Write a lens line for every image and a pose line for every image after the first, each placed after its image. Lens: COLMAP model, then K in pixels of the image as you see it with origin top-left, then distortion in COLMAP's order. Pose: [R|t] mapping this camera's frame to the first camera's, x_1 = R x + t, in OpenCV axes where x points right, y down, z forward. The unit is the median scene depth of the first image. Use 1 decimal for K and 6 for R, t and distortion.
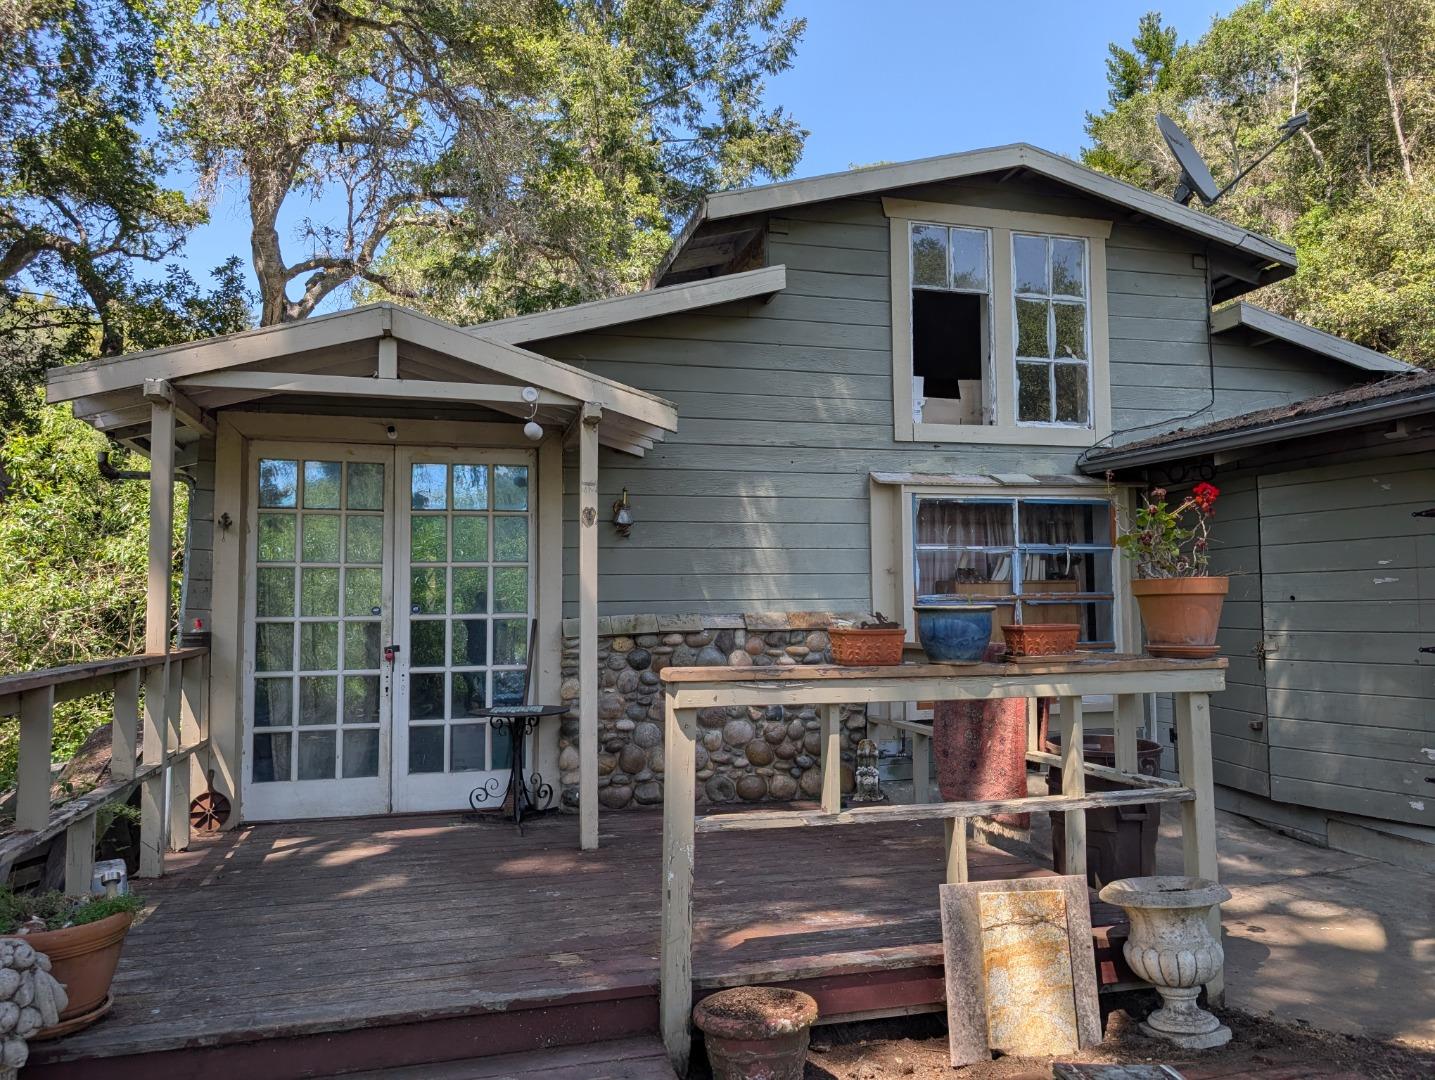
lens RADIAL K [[1091.0, 0, 717.5], [0, 1091.0, 540.0], [0, 0, 1]] dist [0.018369, -0.000740]
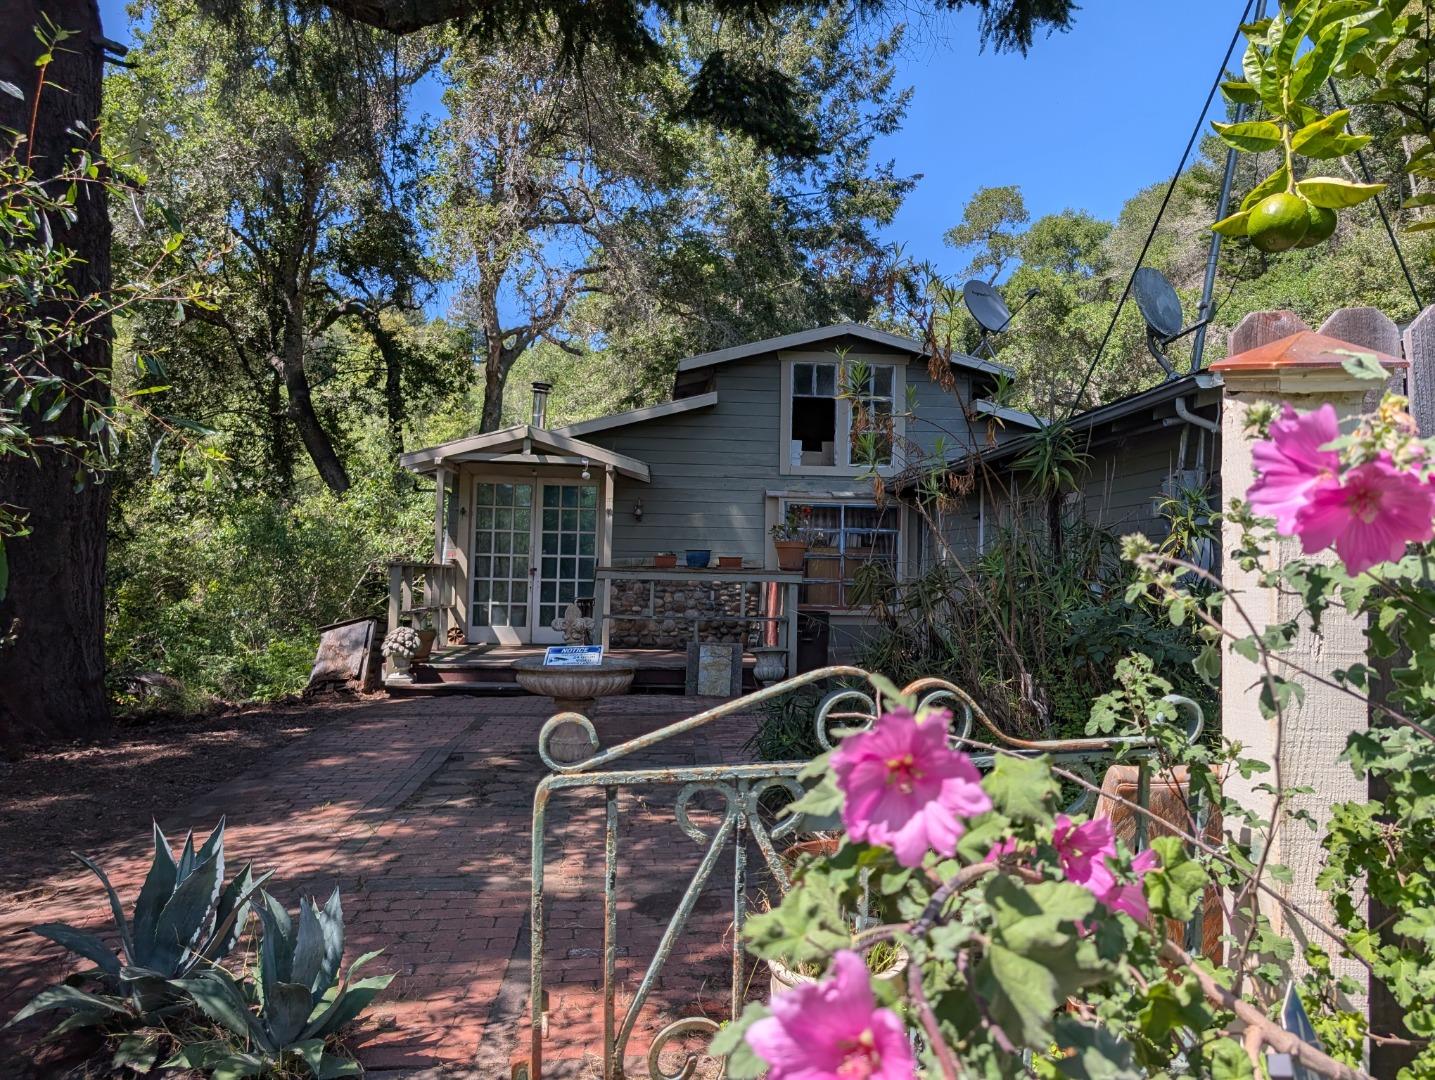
lens RADIAL K [[1091.0, 0, 717.5], [0, 1091.0, 540.0], [0, 0, 1]] dist [0.018369, -0.000740]
pose [[0.981723, 0.022248, -0.189013, 0.422496], [-0.017251, 0.999458, 0.028043, -0.025295], [0.189534, -0.024270, 0.981574, -0.955559]]
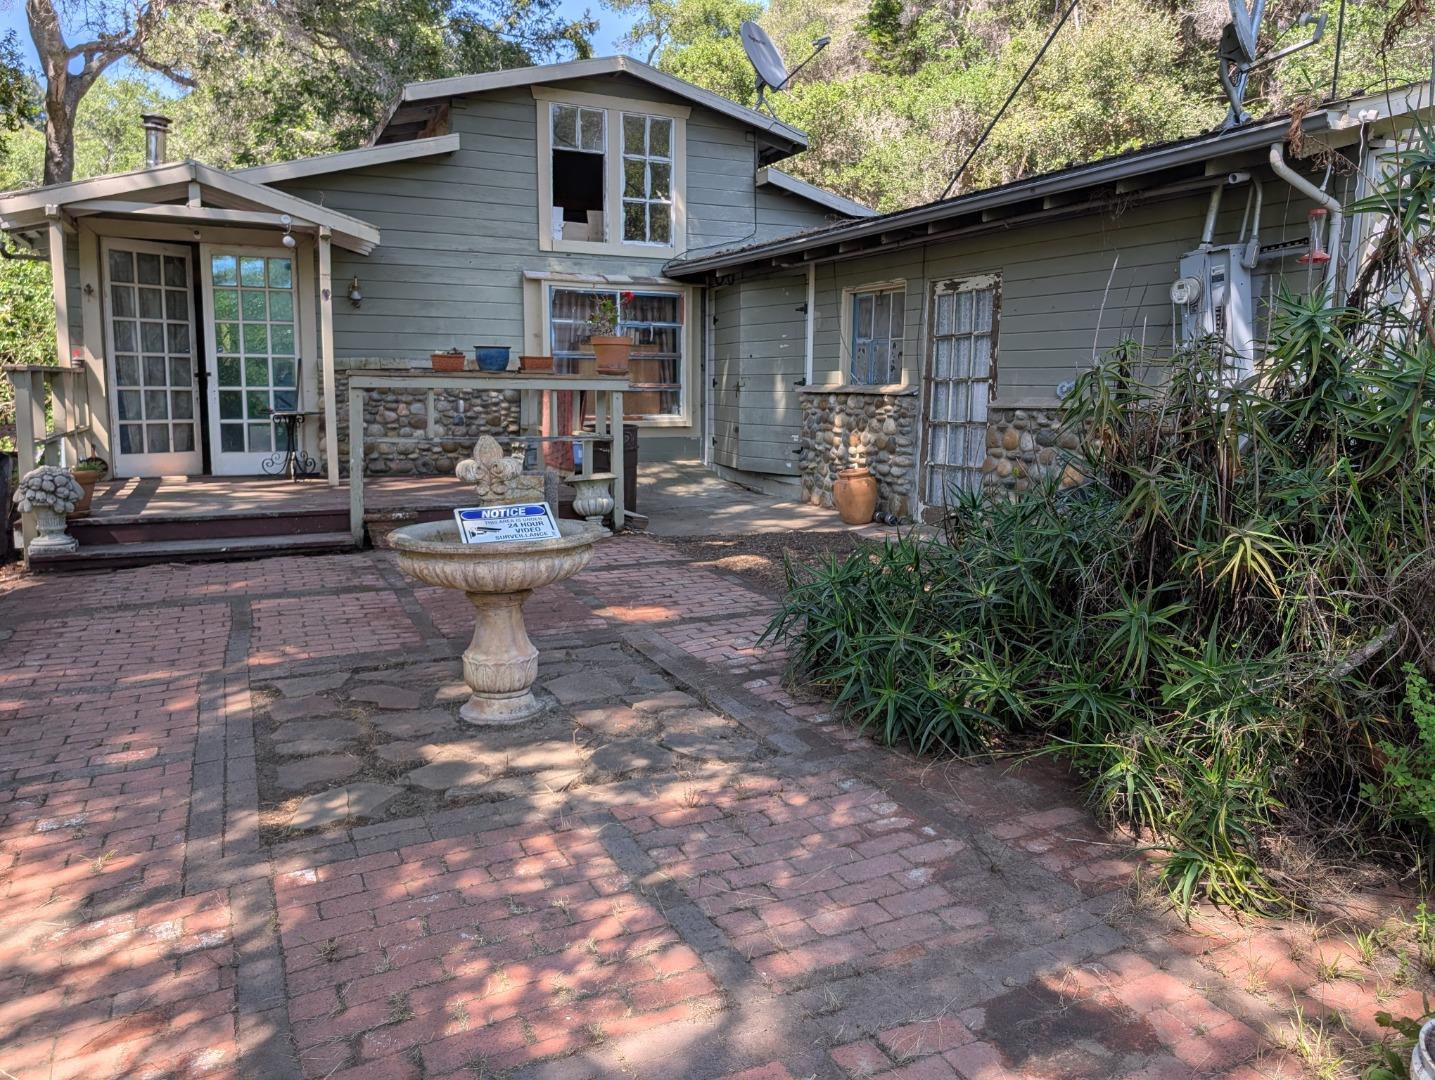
lens RADIAL K [[1097.2, 0, 751.3], [0, 1097.2, 545.0], [0, 0, 1]] dist [-0.007393, -0.001768]
pose [[0.981897, -0.006388, 0.189307, 0.158108], [-0.032702, 0.978706, 0.202644, -0.006045], [-0.186570, -0.205166, 0.960780, -0.645133]]
